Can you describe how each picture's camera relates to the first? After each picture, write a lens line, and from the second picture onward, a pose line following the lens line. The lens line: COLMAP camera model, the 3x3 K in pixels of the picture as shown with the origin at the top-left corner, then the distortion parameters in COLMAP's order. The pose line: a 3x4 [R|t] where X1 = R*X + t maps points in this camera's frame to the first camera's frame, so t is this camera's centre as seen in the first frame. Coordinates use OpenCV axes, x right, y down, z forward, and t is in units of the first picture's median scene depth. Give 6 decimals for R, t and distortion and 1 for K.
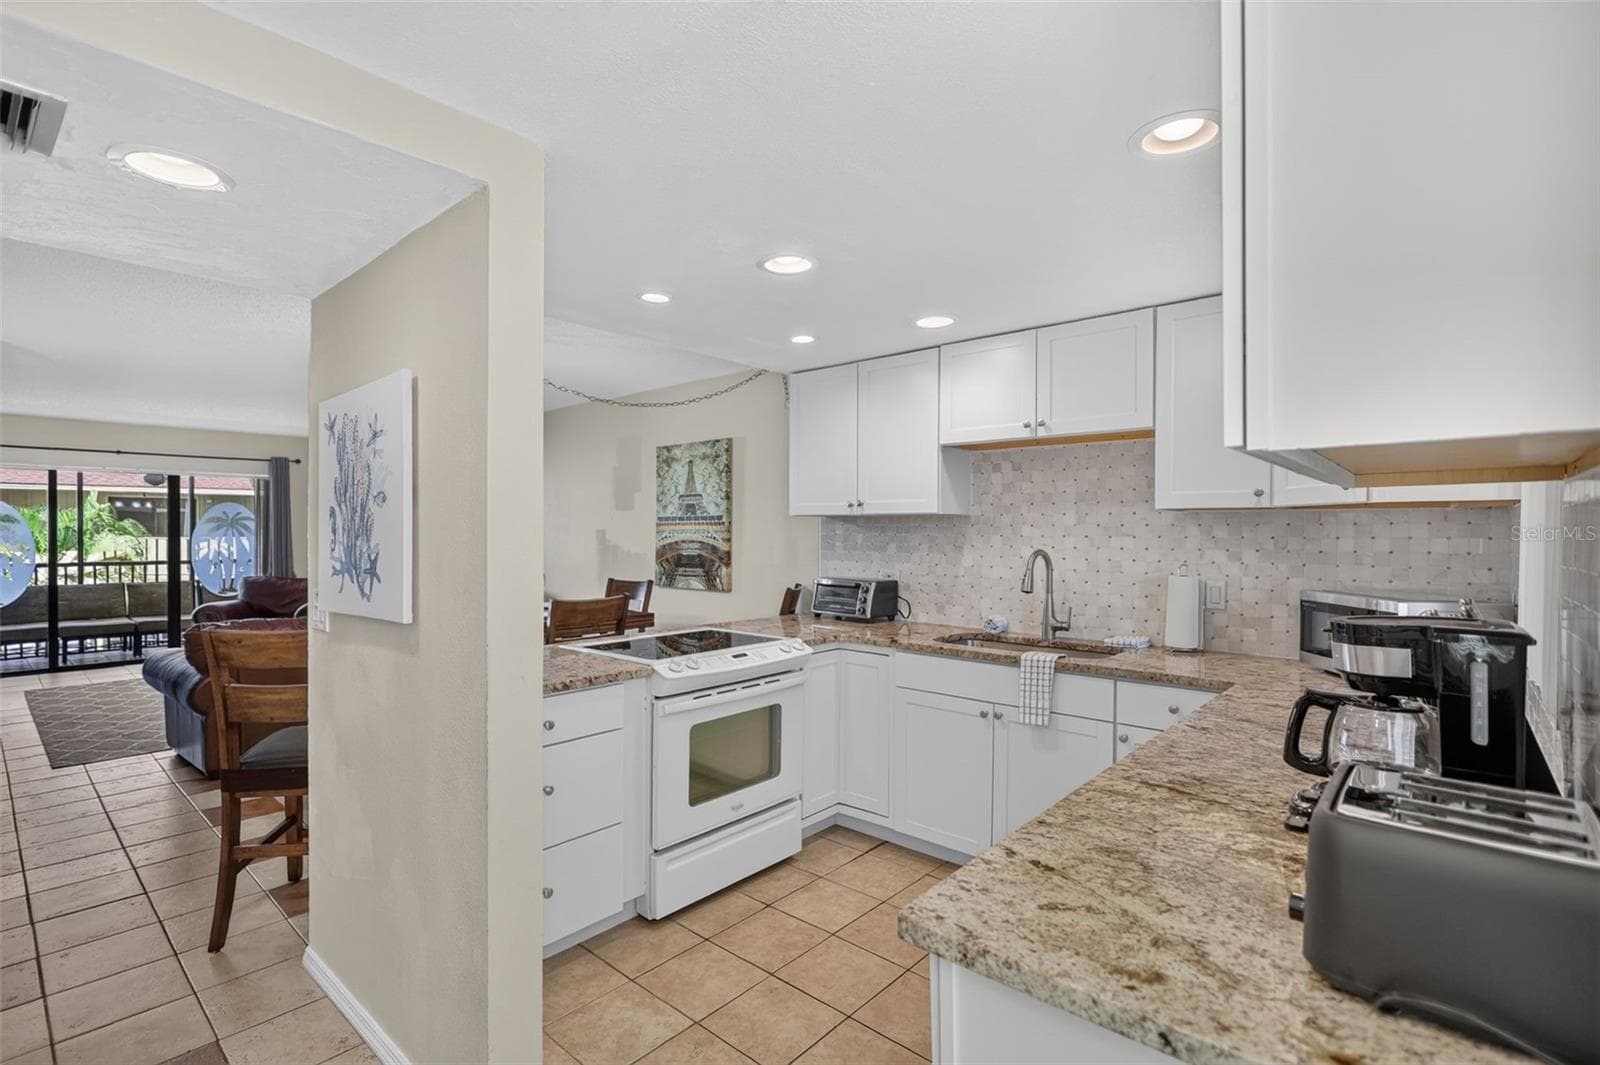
lens RADIAL K [[754.4, 0, 791.7], [0, 754.4, 535.8], [0, 0, 1]] dist [0.001035, -0.000256]
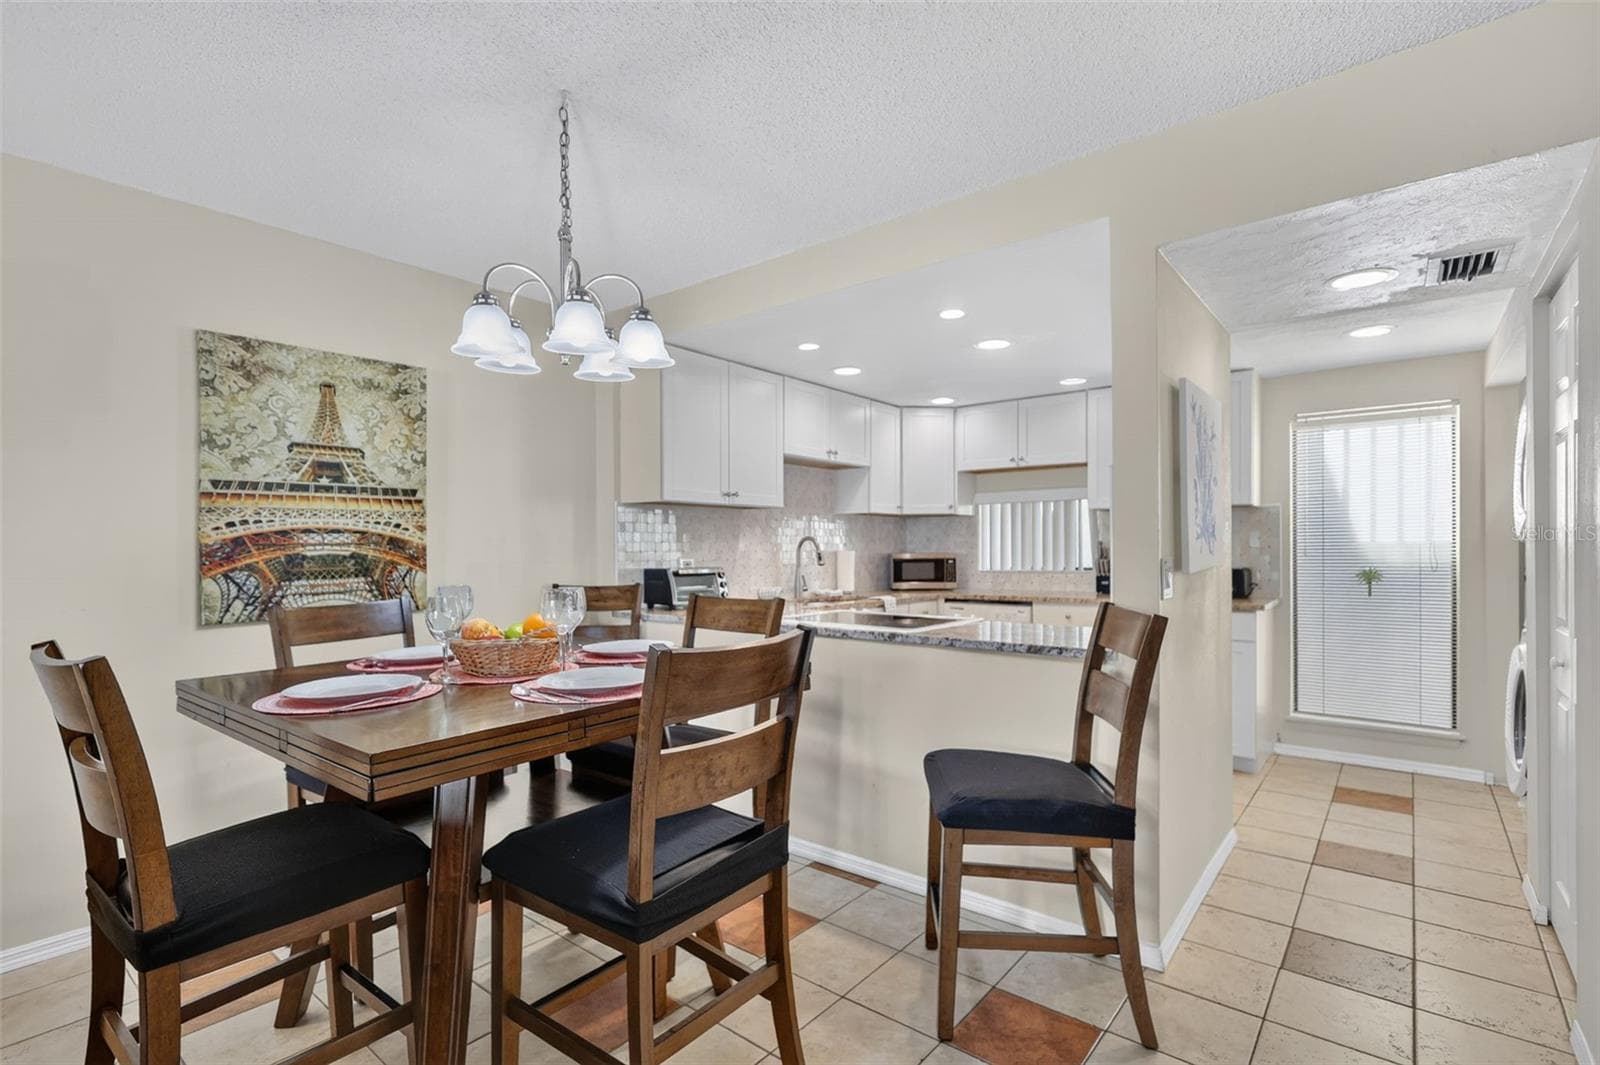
lens RADIAL K [[754.4, 0, 798.6], [0, 754.4, 544.5], [0, 0, 1]] dist [0.001035, -0.000256]
pose [[-0.055054, -0.002107, 0.998481, -0.714790], [0.007971, 0.999965, 0.002550, 0.019334], [-0.998452, 0.008099, -0.055035, 0.699040]]
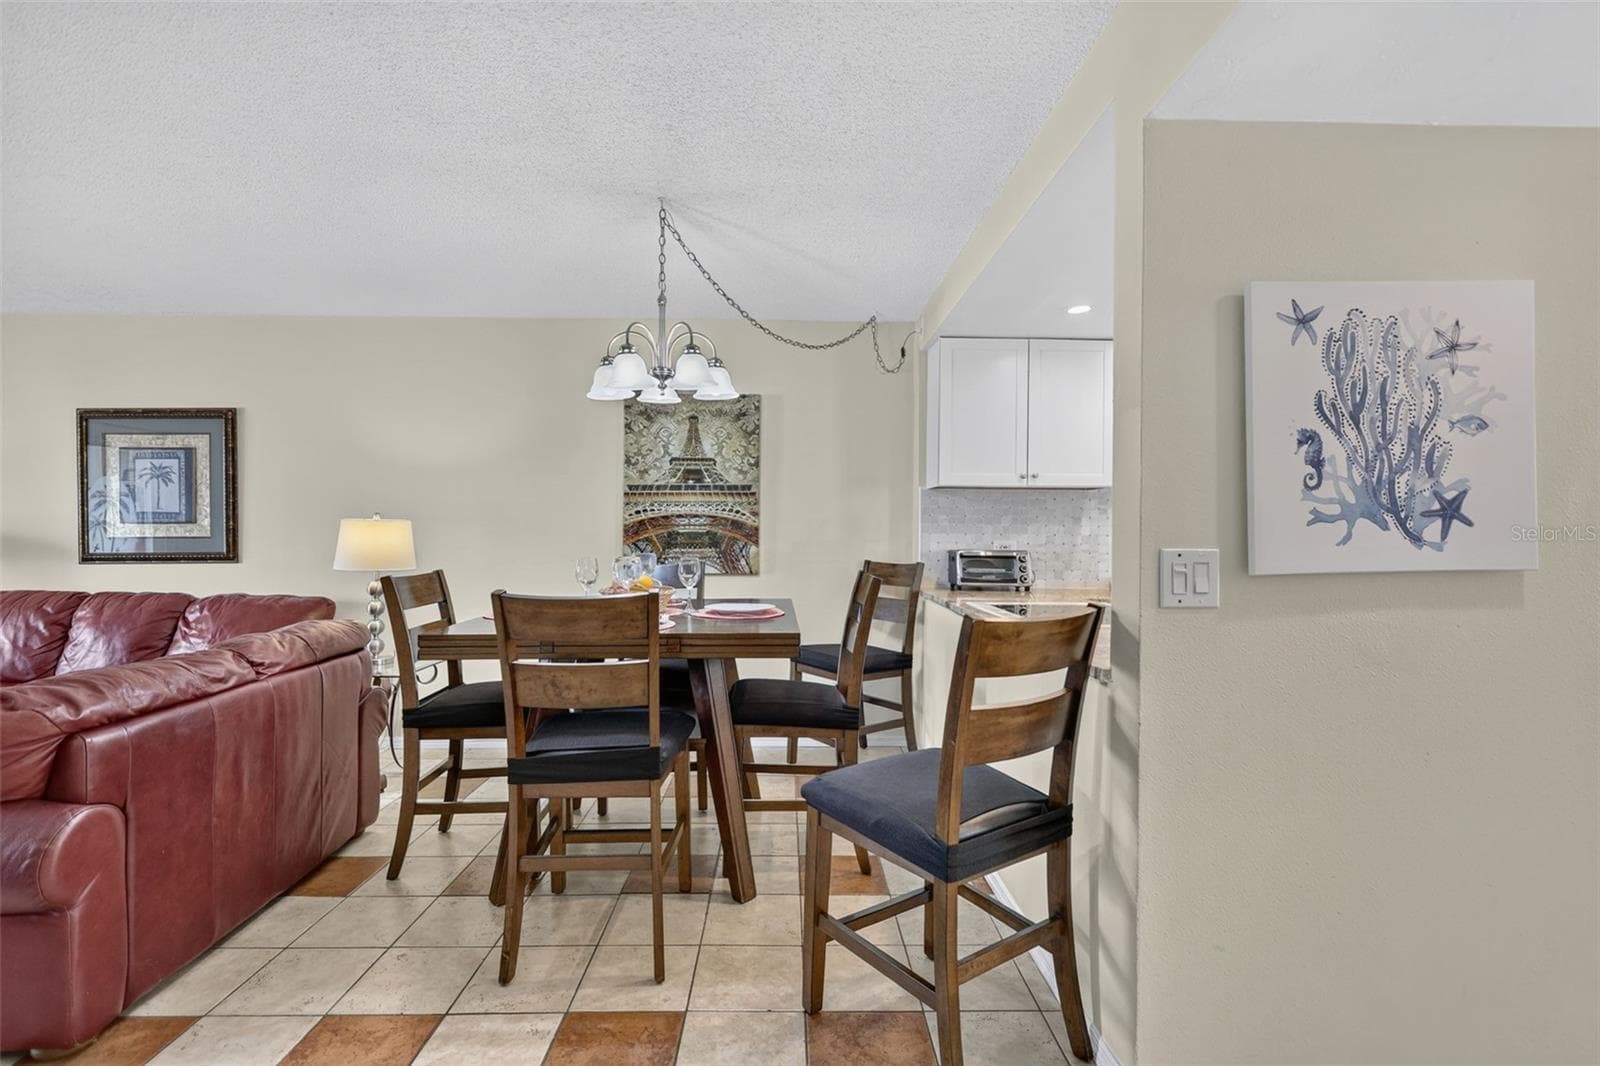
lens RADIAL K [[754.4, 0, 797.6], [0, 754.4, 531.1], [0, 0, 1]] dist [0.001035, -0.000256]
pose [[0.727783, 0.003067, 0.685800, -0.619358], [-0.001375, 0.999995, -0.003012, 0.026796], [-0.685806, 0.001249, 0.727784, 0.336687]]
